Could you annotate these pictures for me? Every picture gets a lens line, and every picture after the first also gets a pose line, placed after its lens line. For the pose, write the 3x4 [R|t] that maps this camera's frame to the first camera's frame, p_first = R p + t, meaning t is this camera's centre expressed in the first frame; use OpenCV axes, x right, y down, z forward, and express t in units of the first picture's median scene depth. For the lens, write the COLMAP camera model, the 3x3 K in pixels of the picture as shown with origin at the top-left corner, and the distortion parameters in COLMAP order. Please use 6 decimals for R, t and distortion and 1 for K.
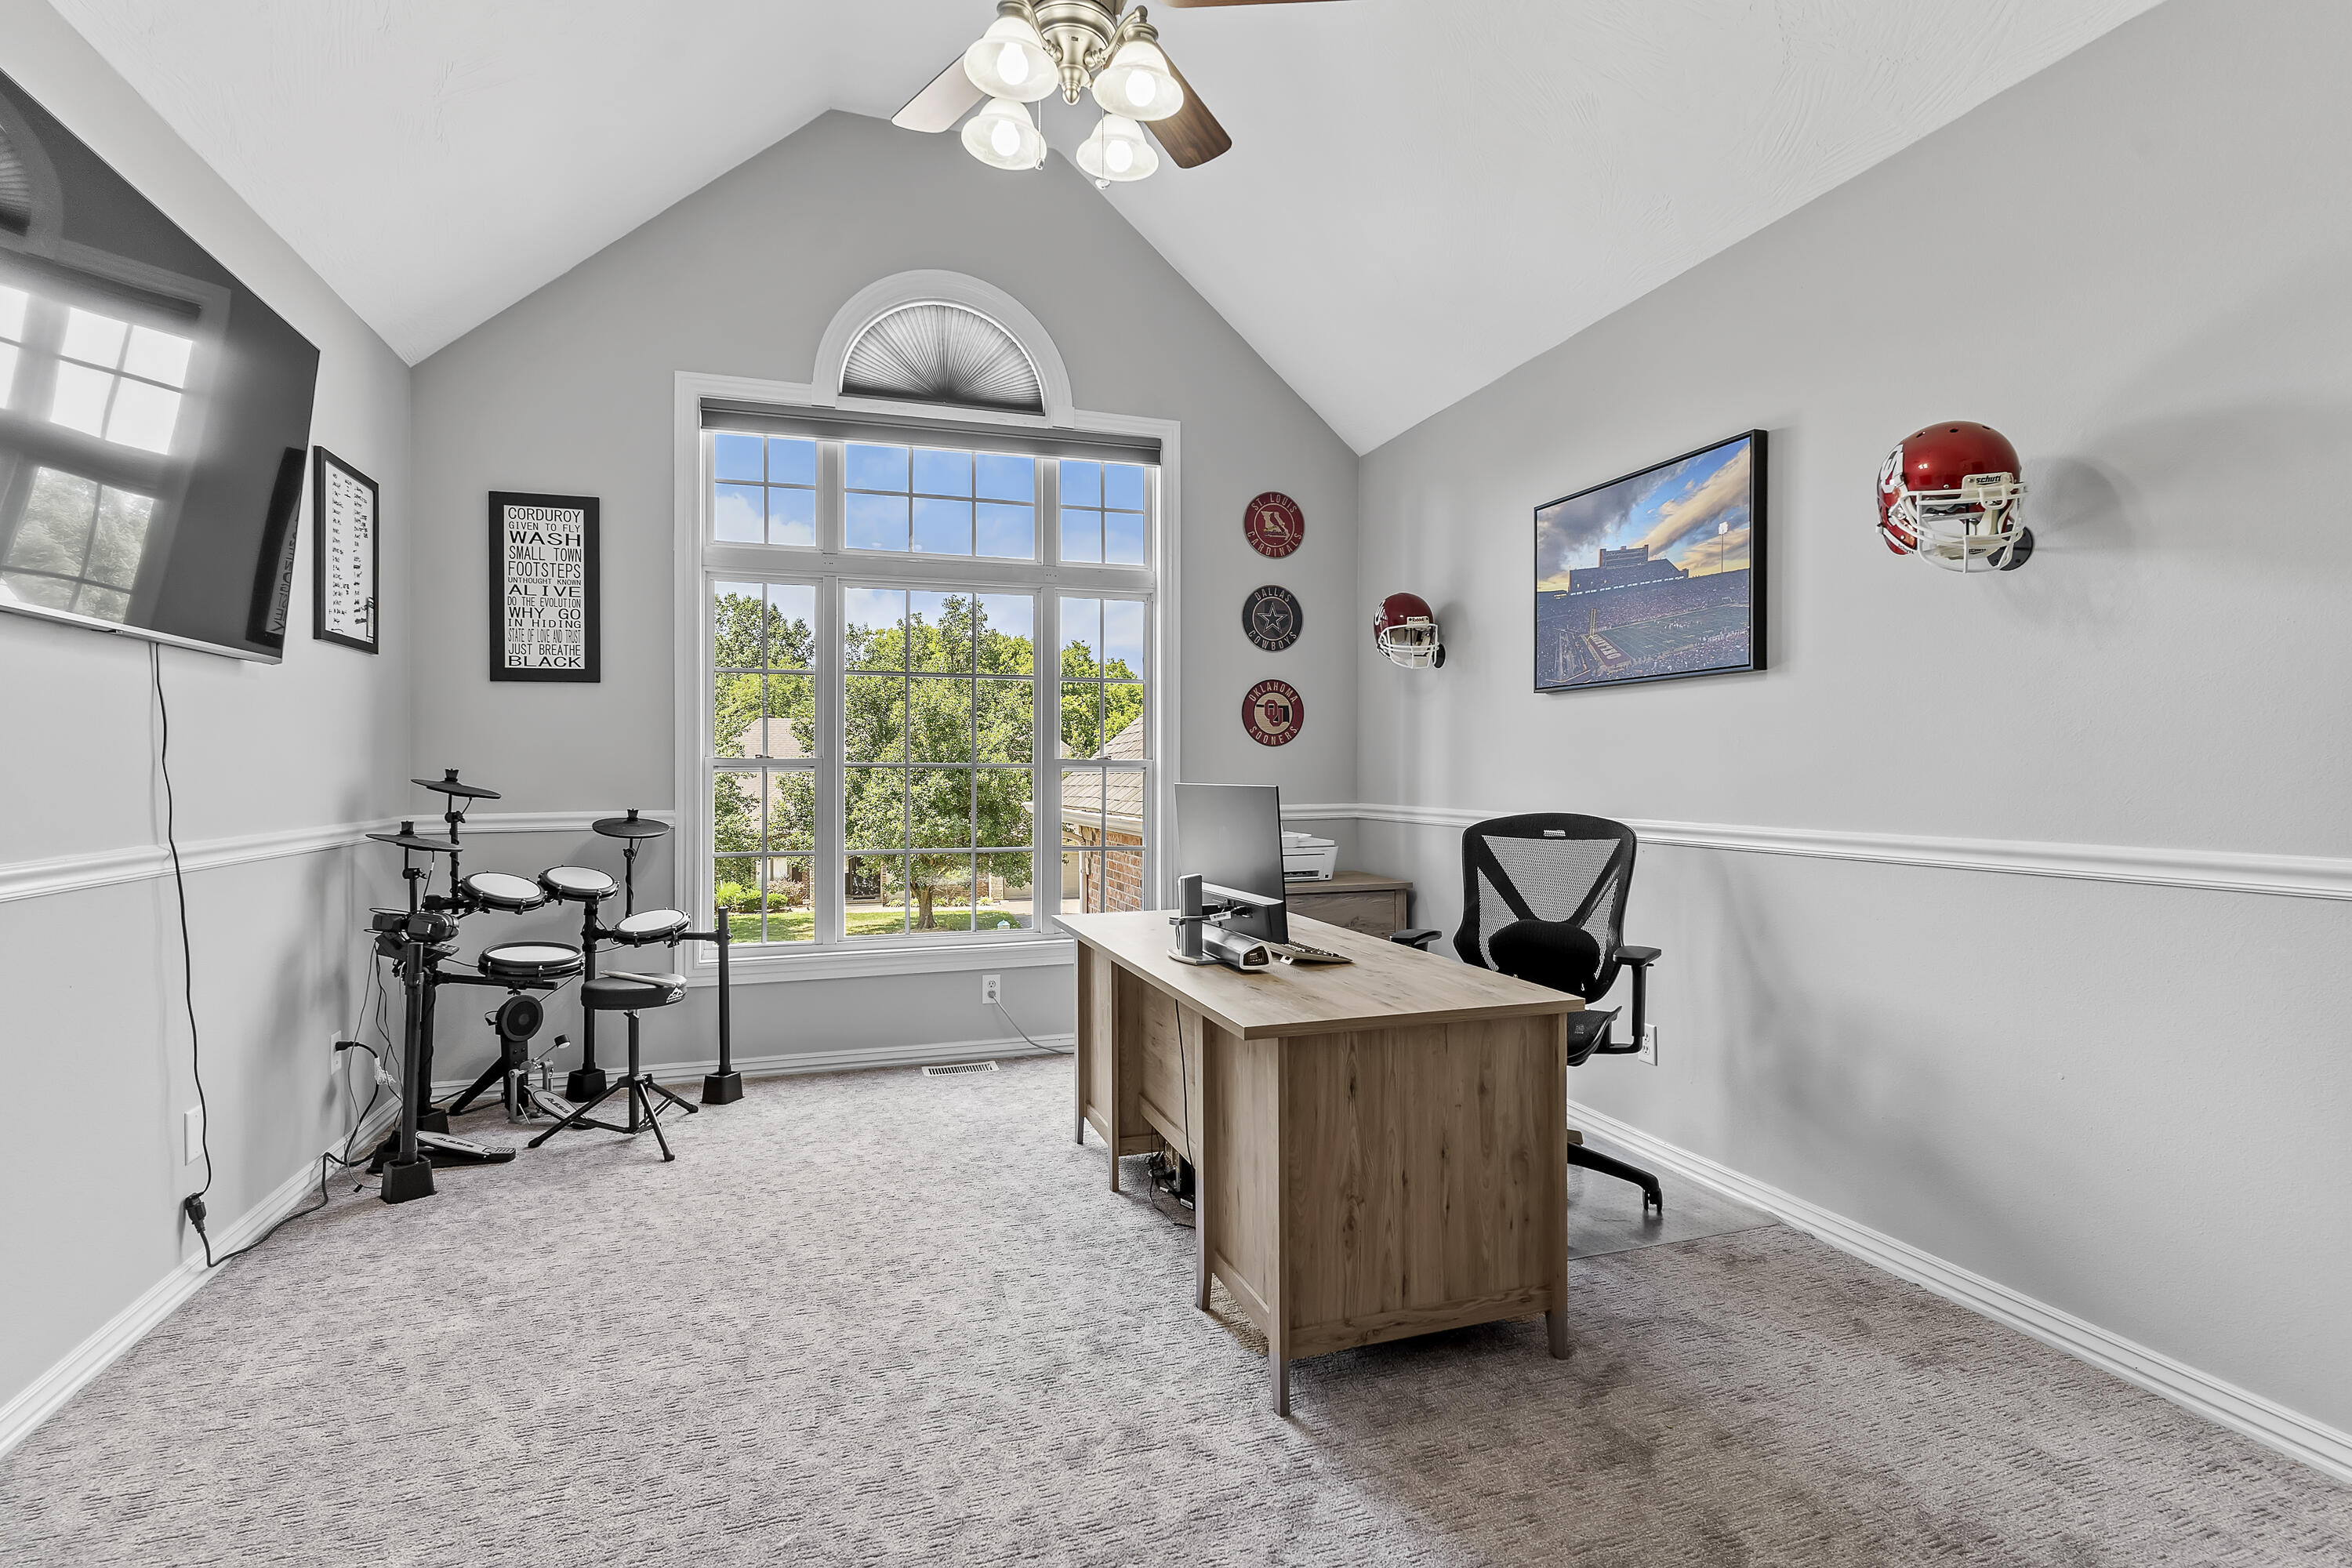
lens RADIAL K [[1137.2, 0, 1182.5], [0, 1137.2, 793.3], [0, 0, 1]] dist [-0.001296, -0.001600]
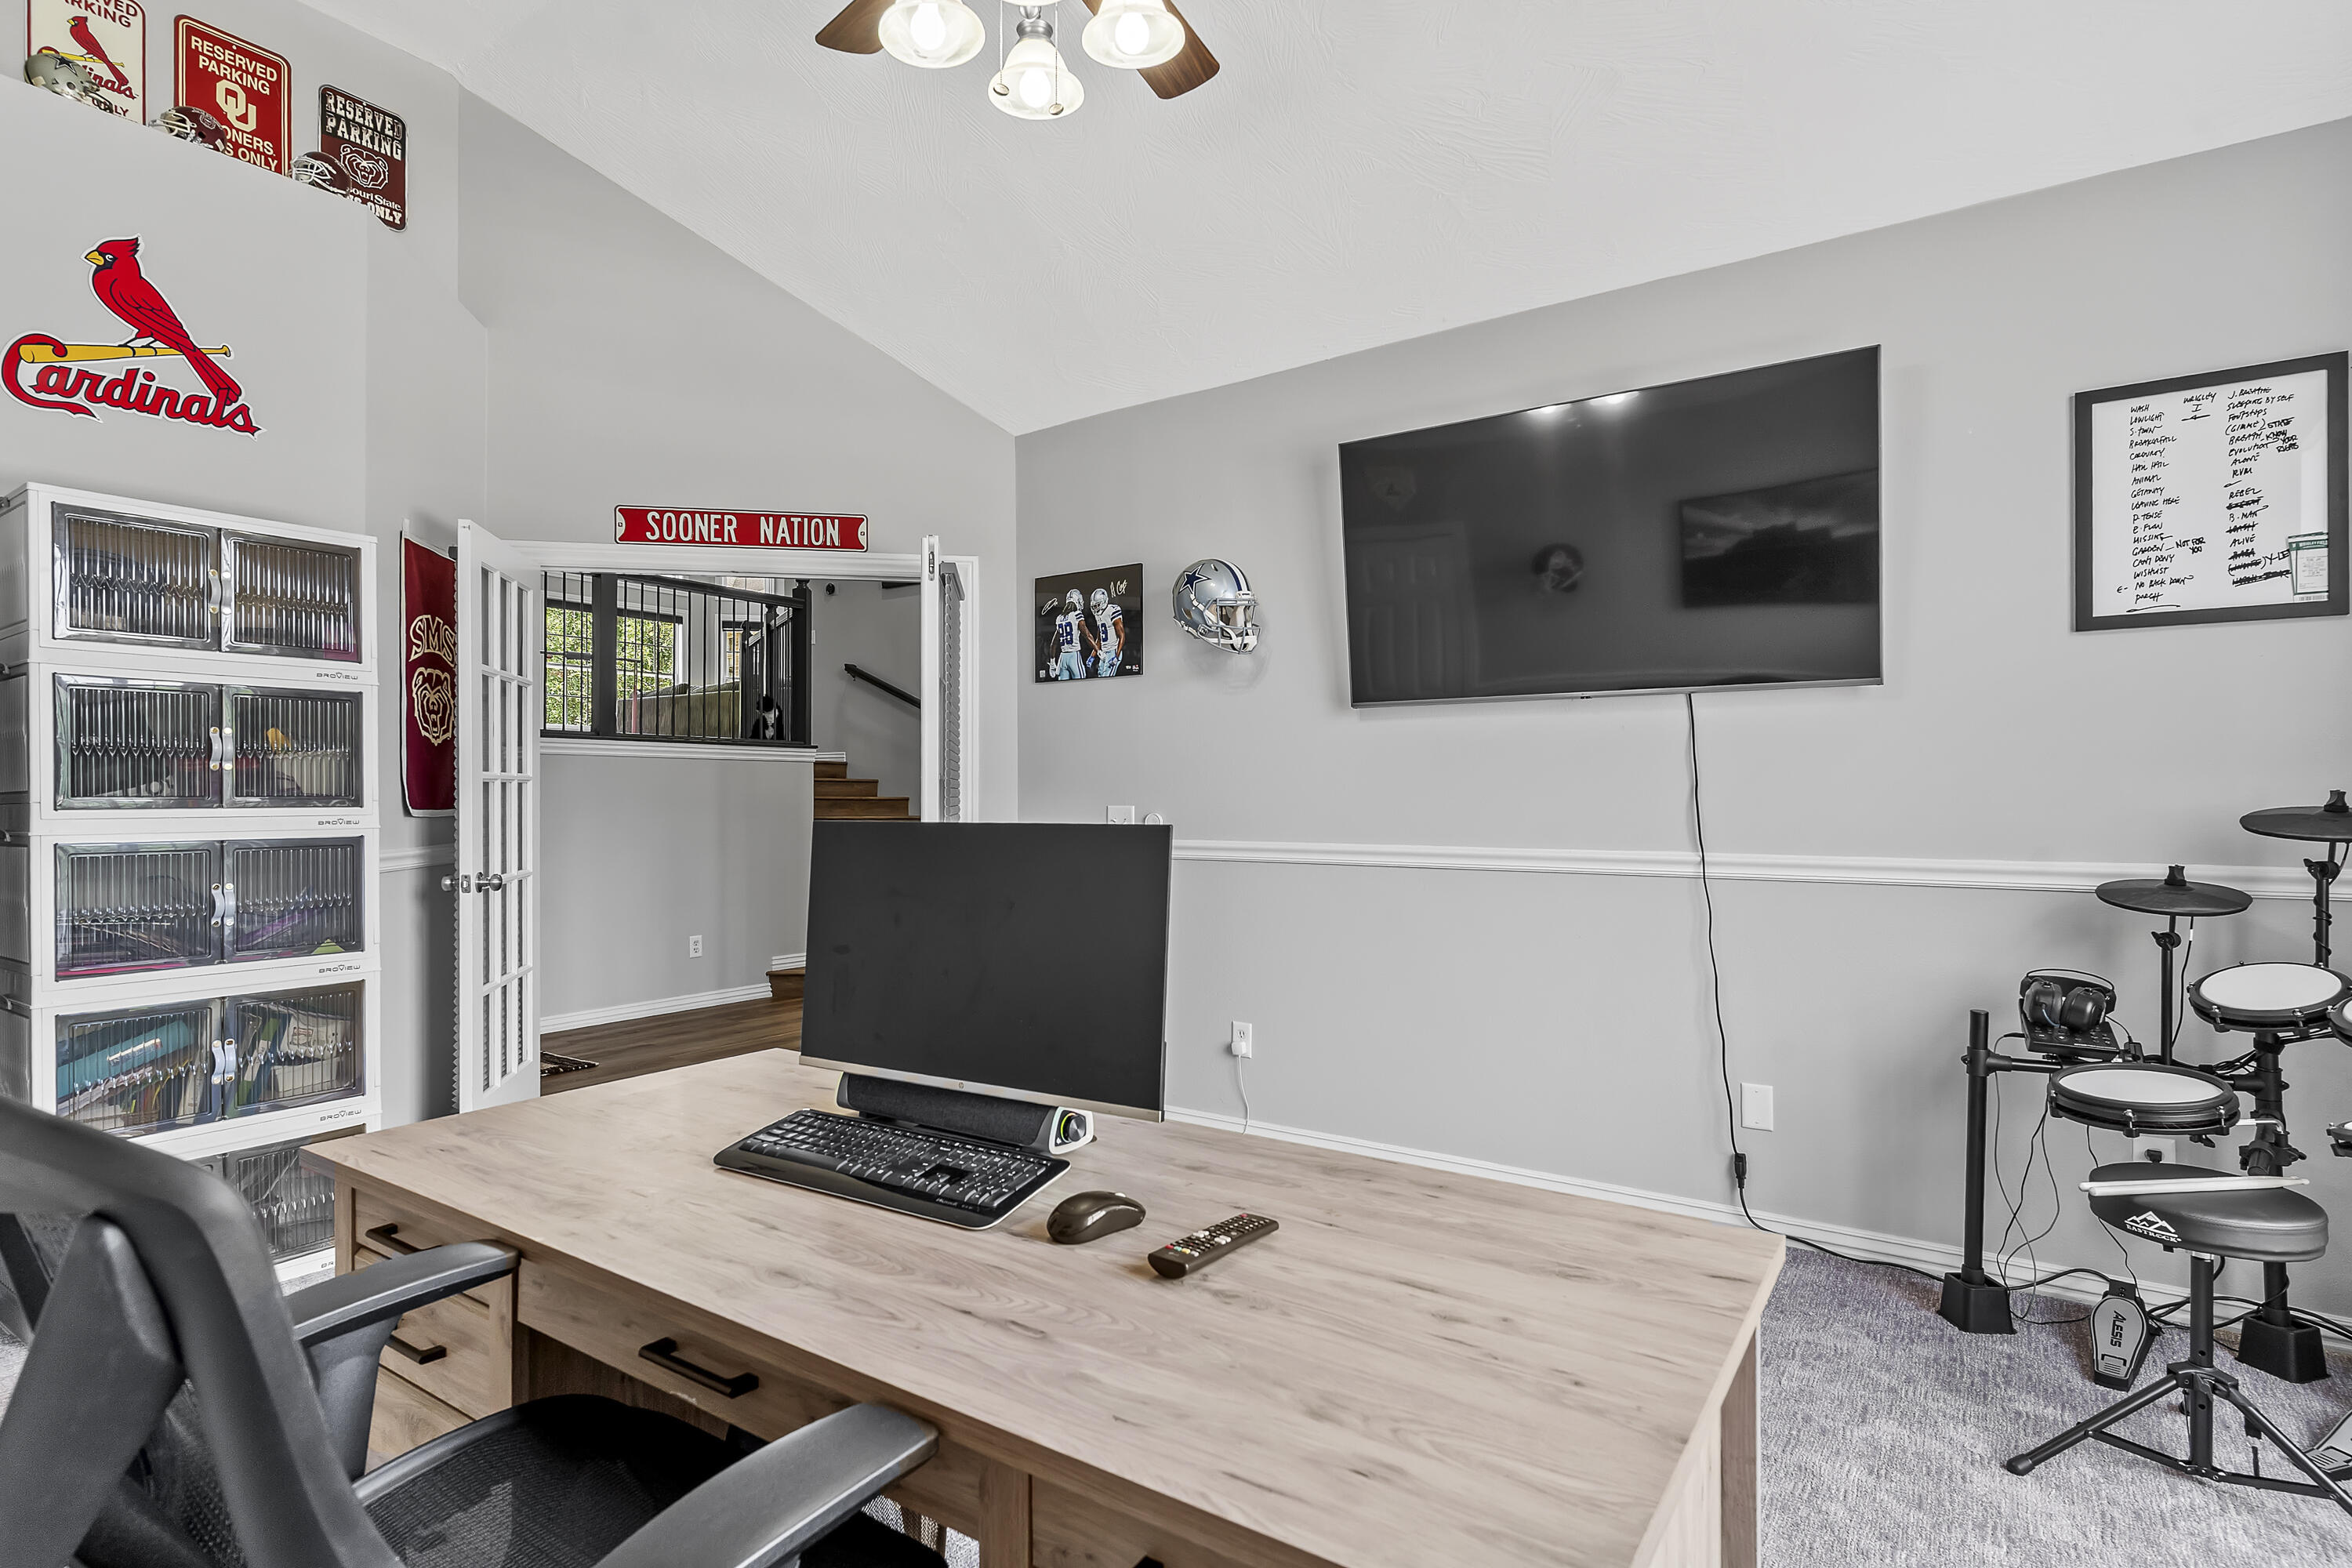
lens RADIAL K [[1137.2, 0, 1182.5], [0, 1137.2, 793.3], [0, 0, 1]] dist [-0.001296, -0.001600]
pose [[-0.782459, -0.004956, -0.622683, 0.247378], [-0.019030, 0.999692, 0.015956, -0.022121], [0.622412, 0.024334, -0.782312, 1.202122]]
